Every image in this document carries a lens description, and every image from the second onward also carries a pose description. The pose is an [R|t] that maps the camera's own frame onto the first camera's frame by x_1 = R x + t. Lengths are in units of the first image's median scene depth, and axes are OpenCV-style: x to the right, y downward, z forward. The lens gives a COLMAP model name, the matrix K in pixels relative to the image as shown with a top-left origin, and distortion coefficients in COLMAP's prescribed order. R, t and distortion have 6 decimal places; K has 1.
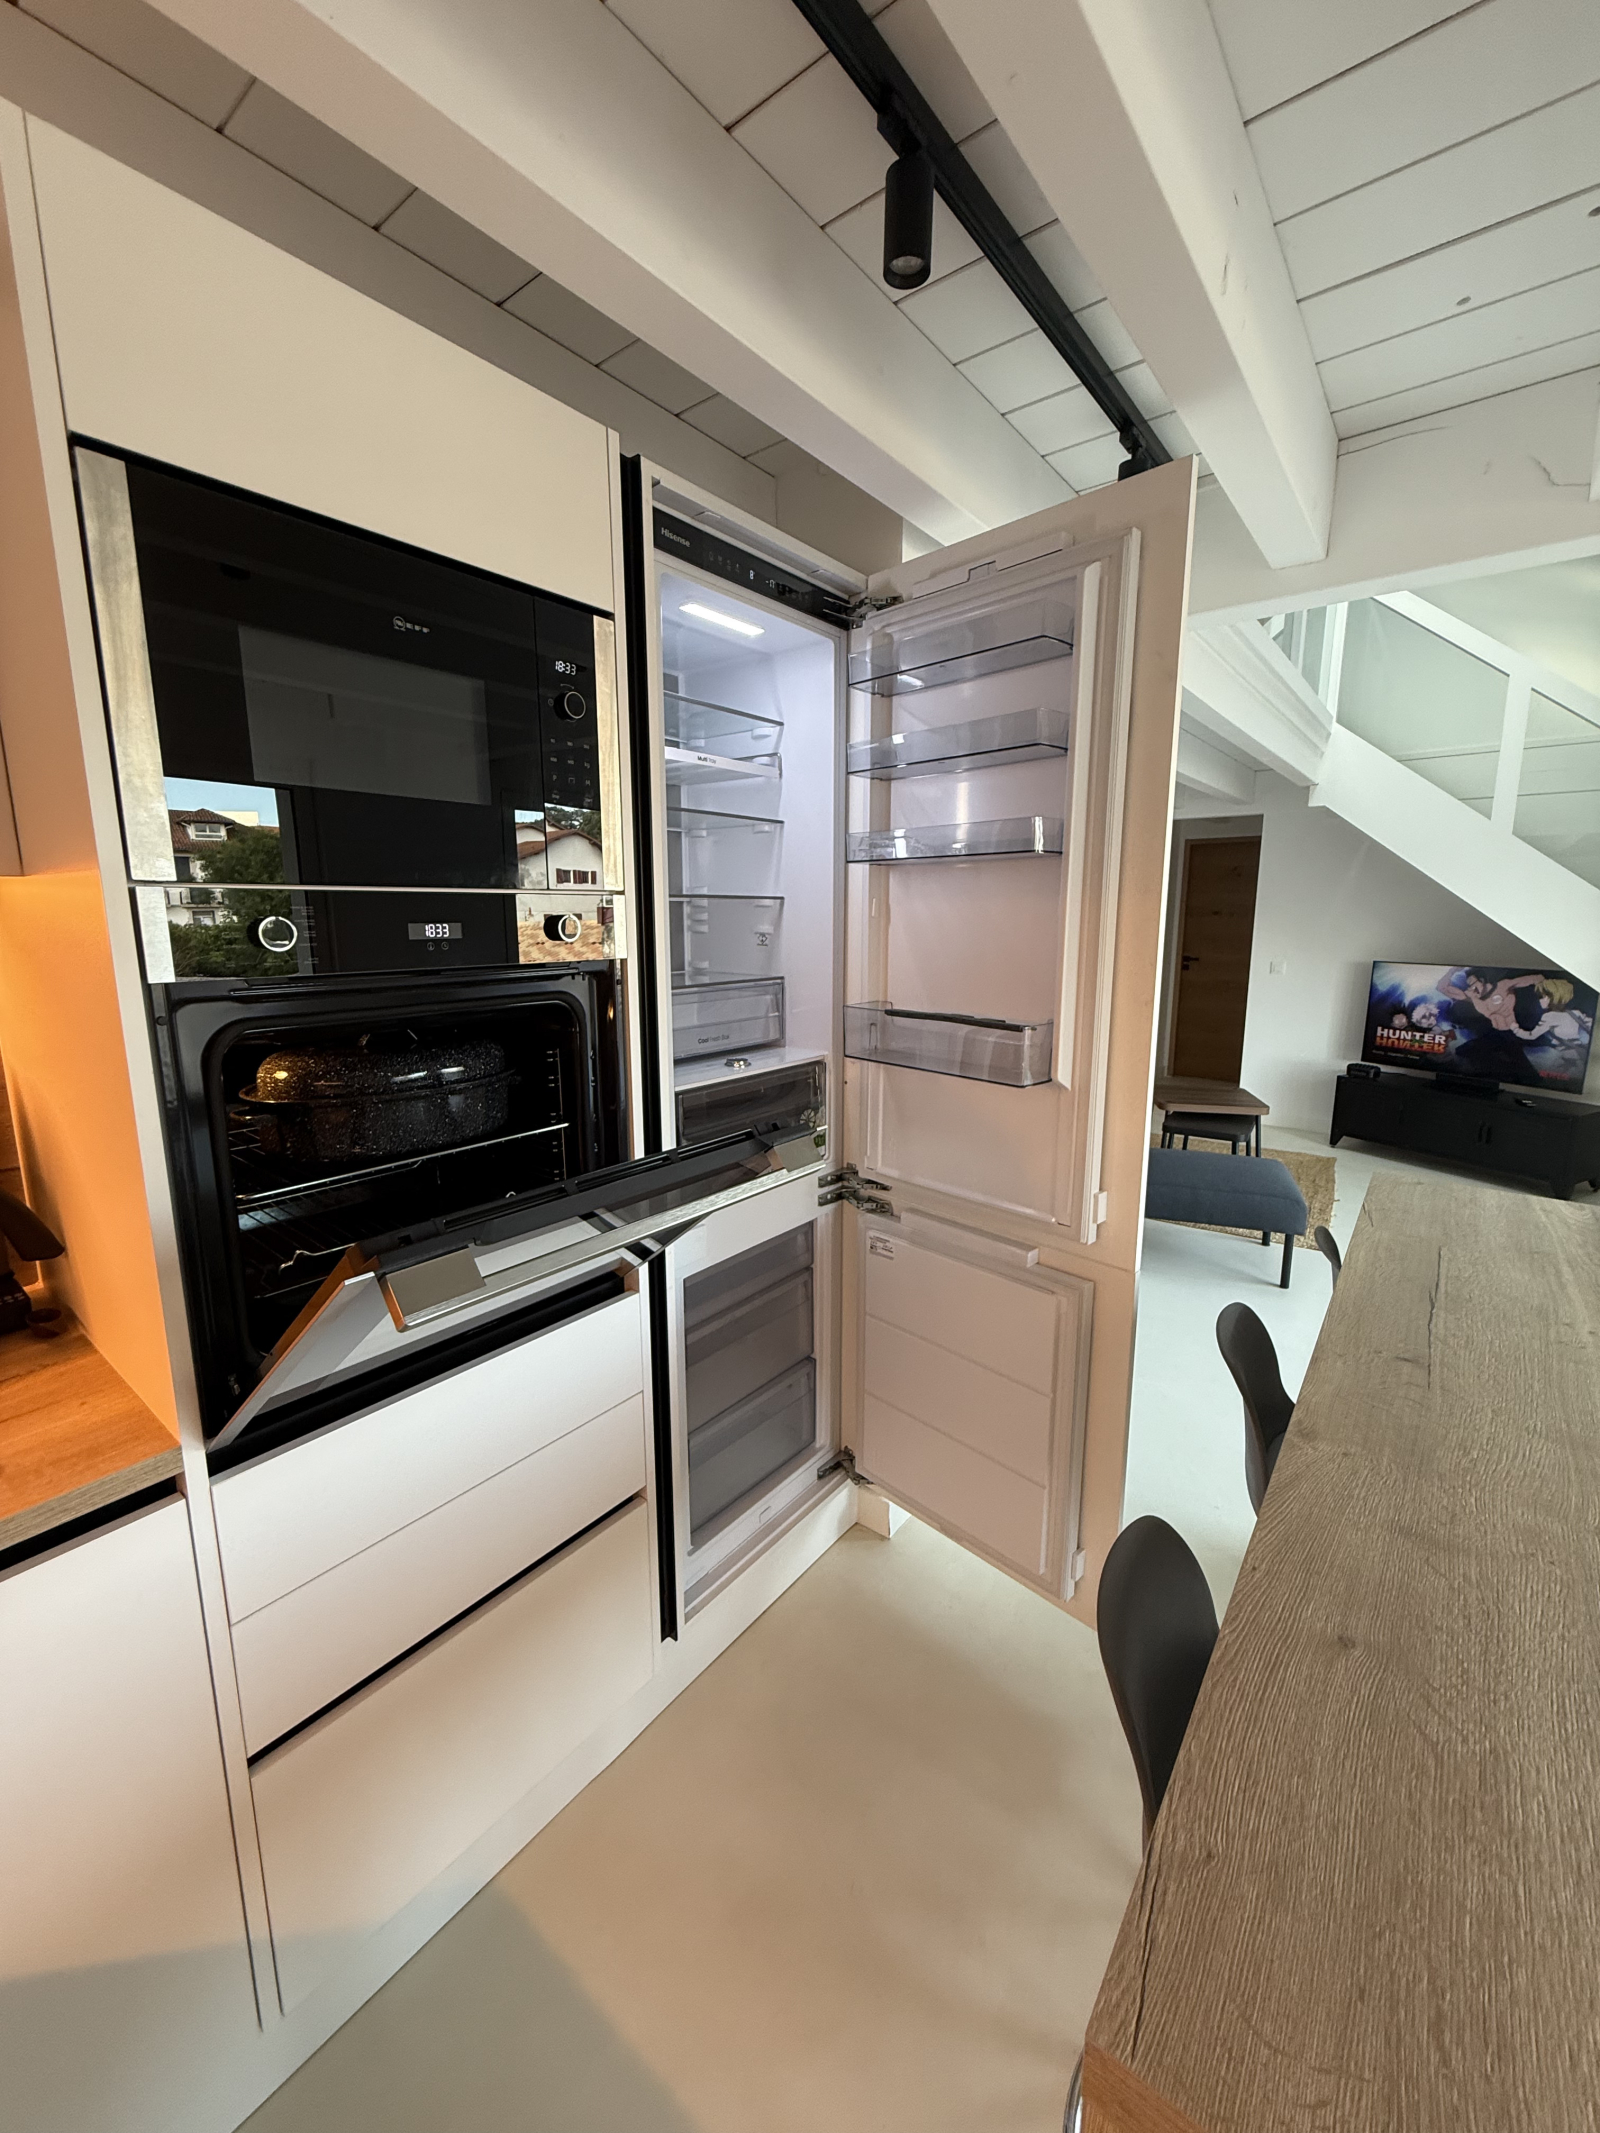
lens RADIAL K [[850.4, 0, 793.7], [0, 850.4, 1064.8], [0, 0, 1]] dist [-0.001745, 0.000301]
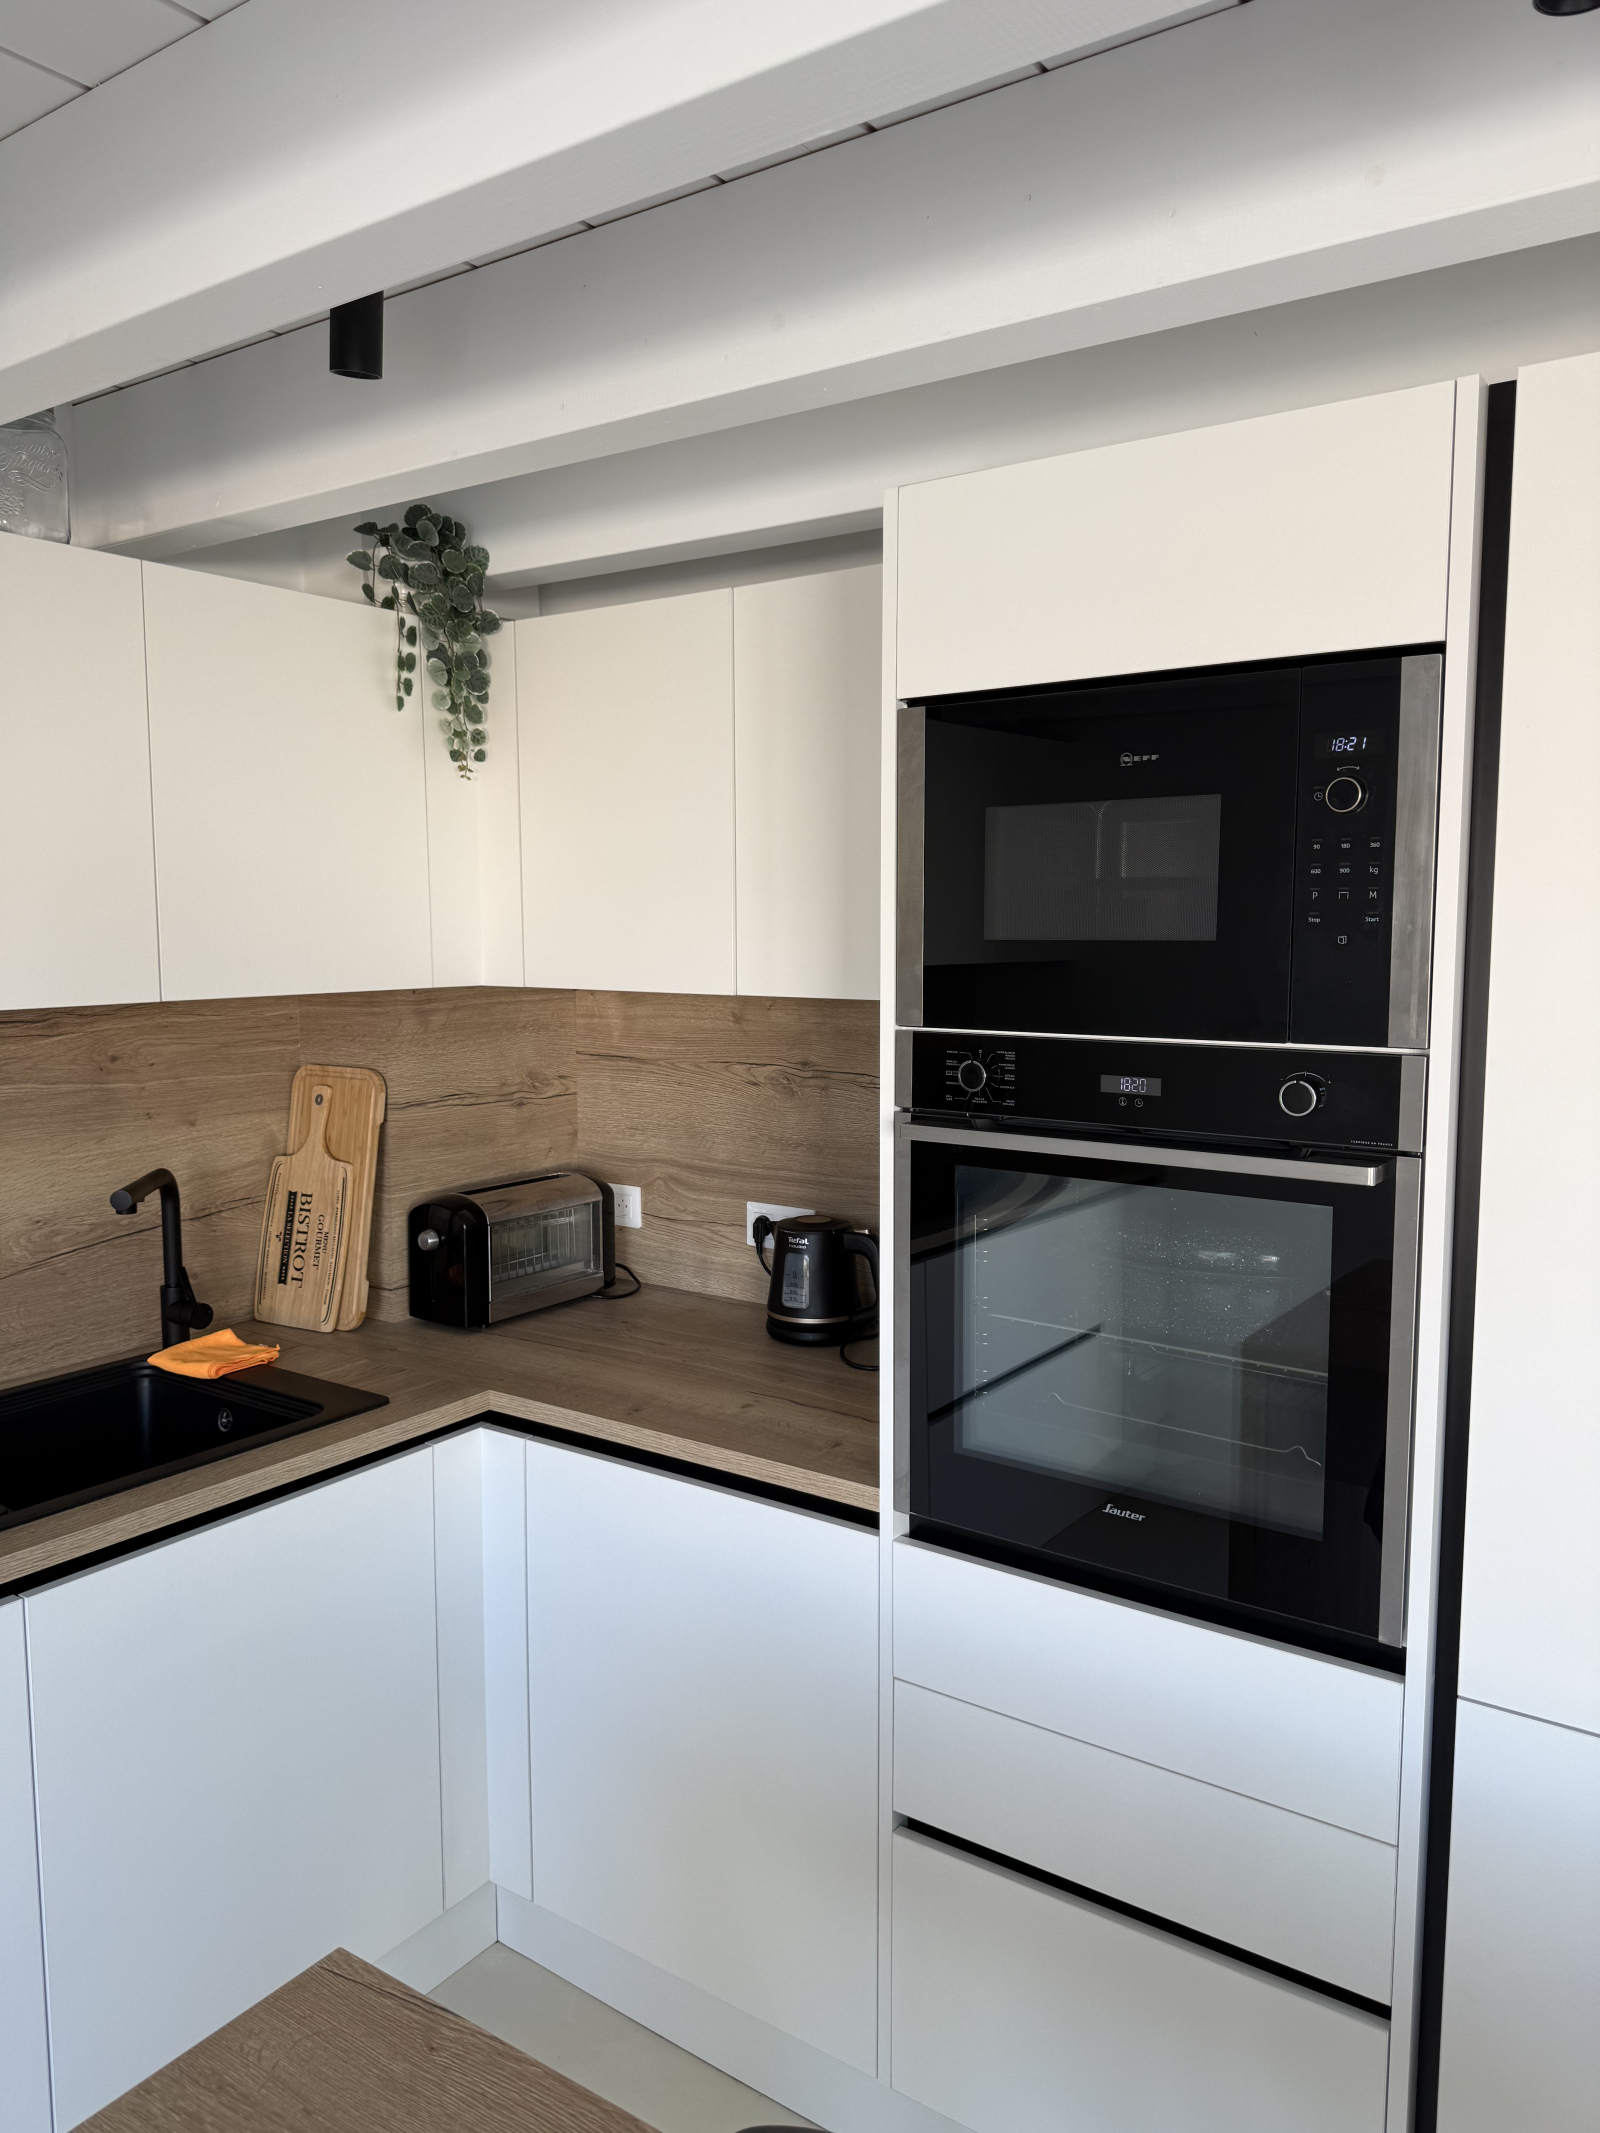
lens RADIAL K [[1508.2, 0, 797.4], [0, 1508.2, 1066.7], [0, 0, 1]] dist [-0.005132, -0.004754]
pose [[0.056072, 0.096359, -0.993766, 1.267590], [-0.172258, 0.981340, 0.085434, -0.285838], [0.983455, 0.166394, 0.071624, 0.621924]]
